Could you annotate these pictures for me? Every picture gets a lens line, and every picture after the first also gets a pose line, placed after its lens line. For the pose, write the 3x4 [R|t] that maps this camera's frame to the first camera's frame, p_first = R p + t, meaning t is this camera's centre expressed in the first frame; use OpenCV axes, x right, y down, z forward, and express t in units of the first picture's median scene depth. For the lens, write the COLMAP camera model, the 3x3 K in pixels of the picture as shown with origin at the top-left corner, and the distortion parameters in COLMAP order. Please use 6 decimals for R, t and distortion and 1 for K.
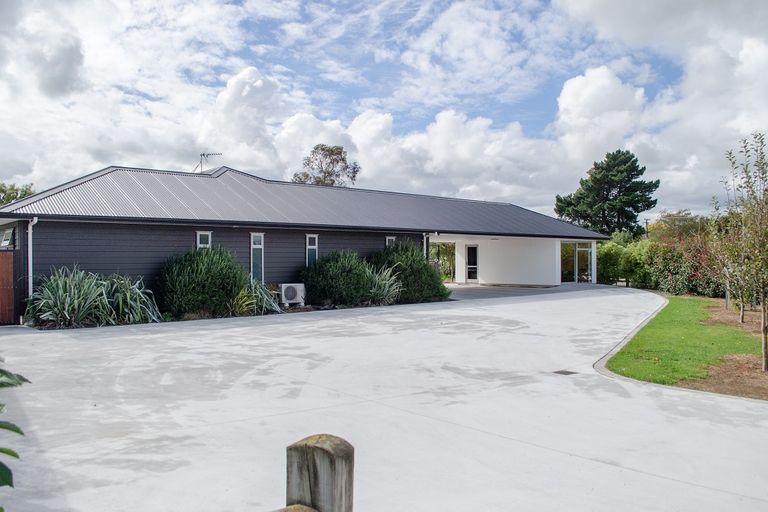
lens RADIAL K [[597.5, 0, 385.2], [0, 597.5, 258.4], [0, 0, 1]] dist [0.223610, 0.009506]
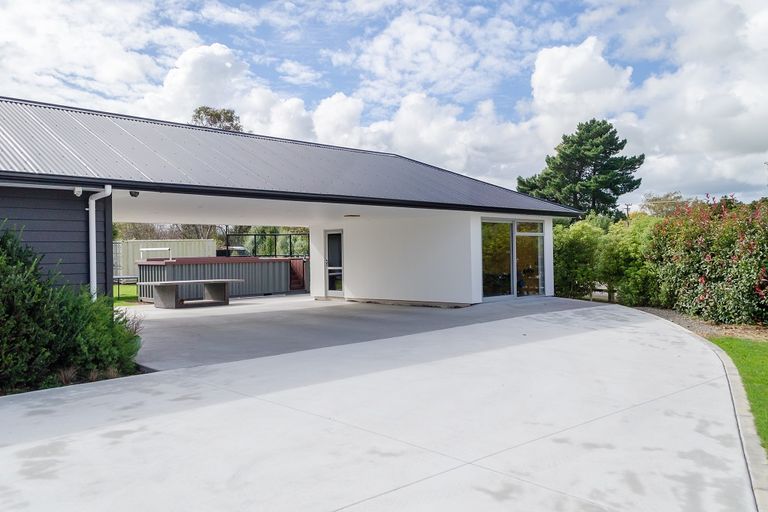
lens RADIAL K [[597.5, 0, 347.3], [0, 597.5, 257.4], [0, 0, 1]] dist [0.223610, 0.009506]
pose [[0.999775, -0.012162, -0.017407, 0.066626], [0.012223, 0.999919, 0.003447, 0.000788], [0.017363, -0.003659, 0.999843, 0.176363]]
